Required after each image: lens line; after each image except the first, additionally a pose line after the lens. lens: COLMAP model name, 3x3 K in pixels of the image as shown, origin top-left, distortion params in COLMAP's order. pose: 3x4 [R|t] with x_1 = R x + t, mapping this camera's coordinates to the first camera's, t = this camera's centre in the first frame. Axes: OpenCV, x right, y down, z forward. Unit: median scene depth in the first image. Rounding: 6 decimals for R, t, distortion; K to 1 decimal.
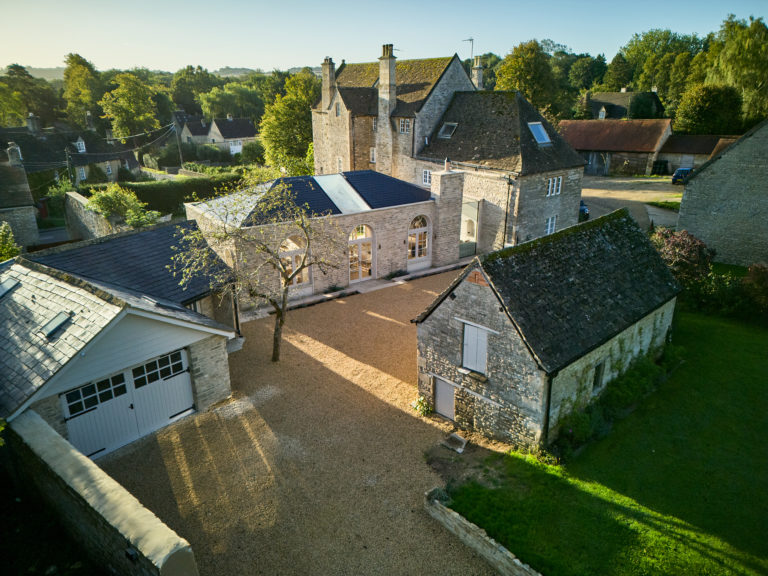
lens RADIAL K [[538.8, 0, 382.5], [0, 538.8, 289.3], [0, 0, 1]] dist [0.020831, -0.002181]
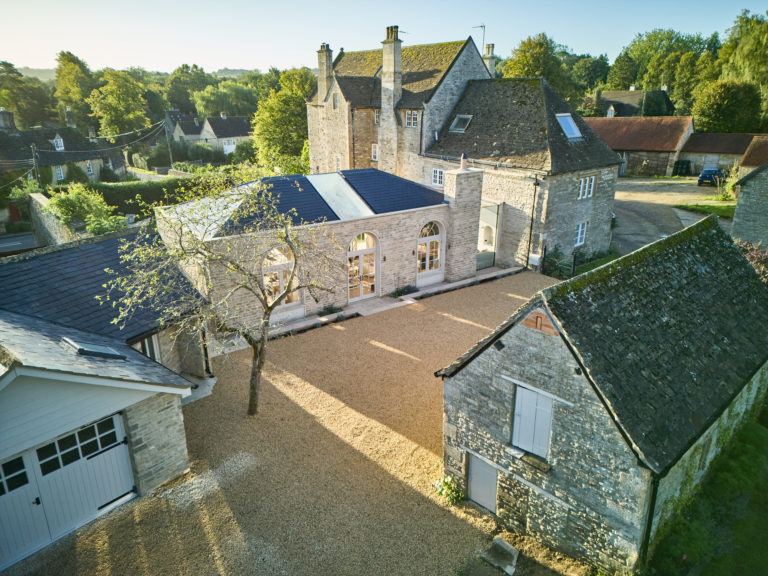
lens RADIAL K [[538.8, 0, 382.5], [0, 538.8, 289.3], [0, 0, 1]] dist [0.020831, -0.002181]
pose [[0.999995, 0.000970, 0.003163, -0.009896], [-0.000961, 0.999996, -0.002764, -0.026137], [-0.003166, 0.002761, 0.999991, 0.140825]]
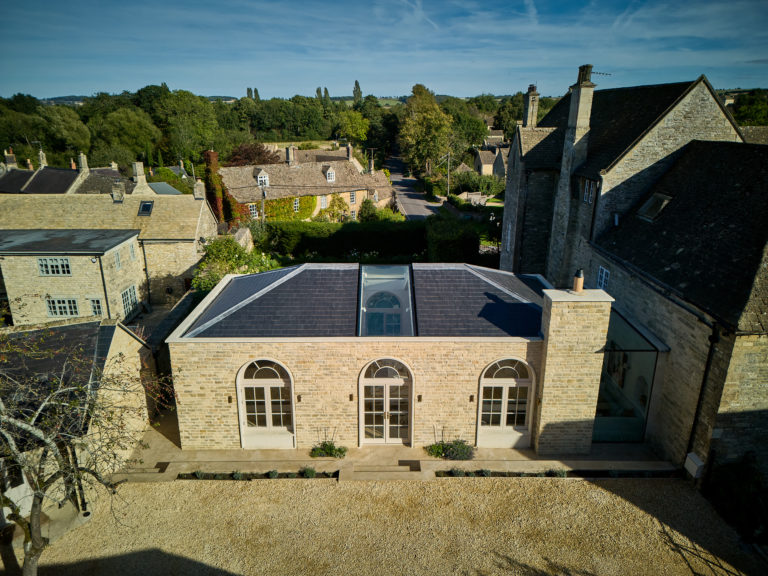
lens RADIAL K [[538.8, 0, 382.5], [0, 538.8, 289.3], [0, 0, 1]] dist [0.020831, -0.002181]
pose [[0.825020, 0.183045, -0.534637, 0.233275], [-0.202900, 0.978951, 0.022062, -0.182338], [0.527422, 0.090276, 0.844794, 0.409444]]
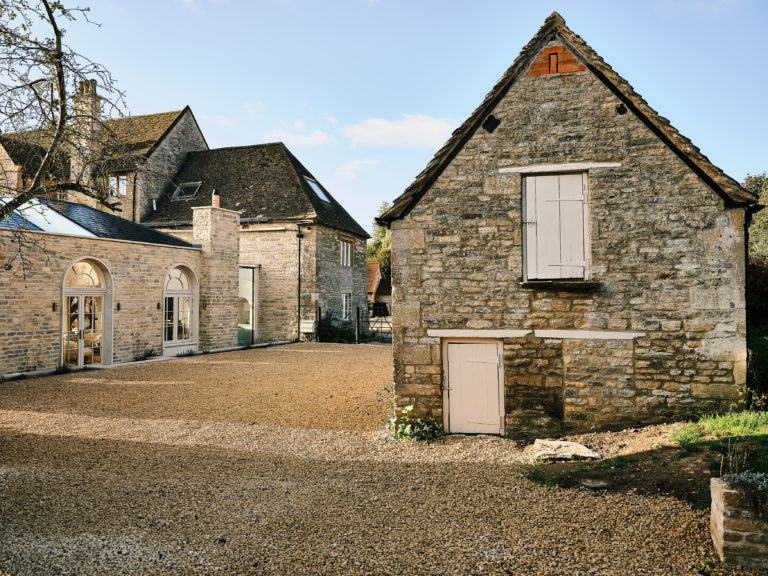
lens RADIAL K [[613.4, 0, 388.2], [0, 613.4, 285.4], [0, 0, 1]] dist [0.002211, 0.000326]
pose [[0.838336, 0.015358, 0.544937, -0.106969], [0.183045, 0.933641, -0.307911, 0.133768], [-0.513504, 0.357881, 0.779894, 0.310269]]
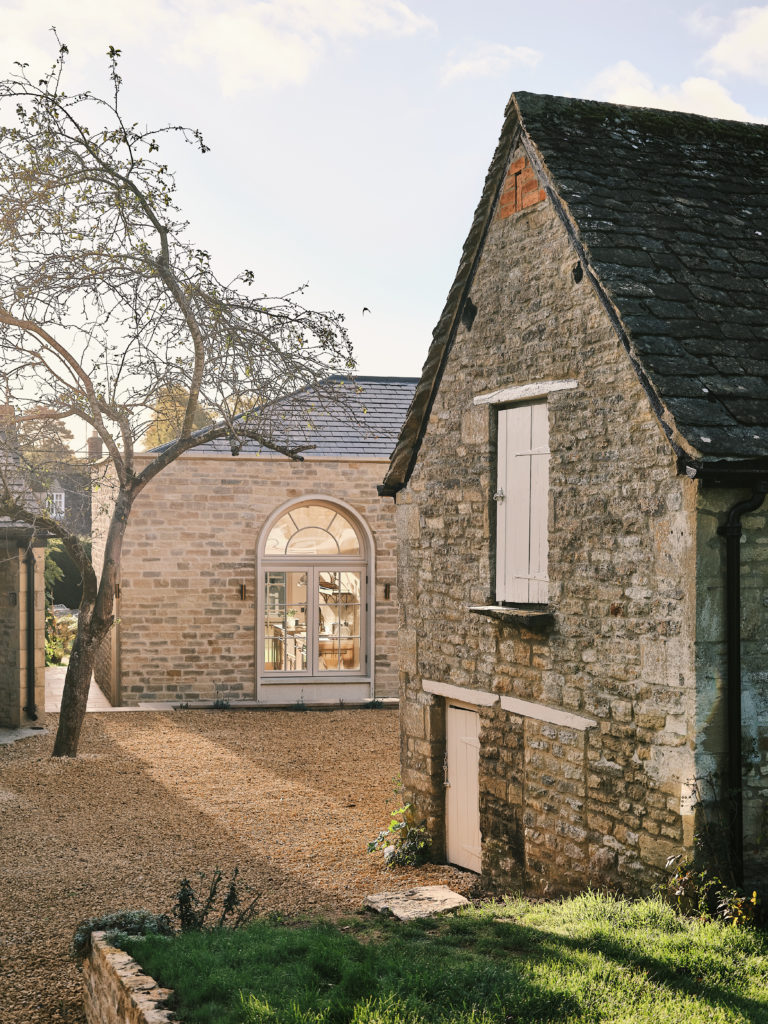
lens RADIAL K [[1629.8, 0, 384.1], [0, 1629.8, 637.3], [0, 0, 1]] dist [-0.018139, -0.053101]
pose [[0.930668, 0.039756, -0.363698, 0.174154], [-0.139474, 0.957563, -0.252230, 0.165308], [0.338236, 0.285469, 0.896718, 0.152656]]
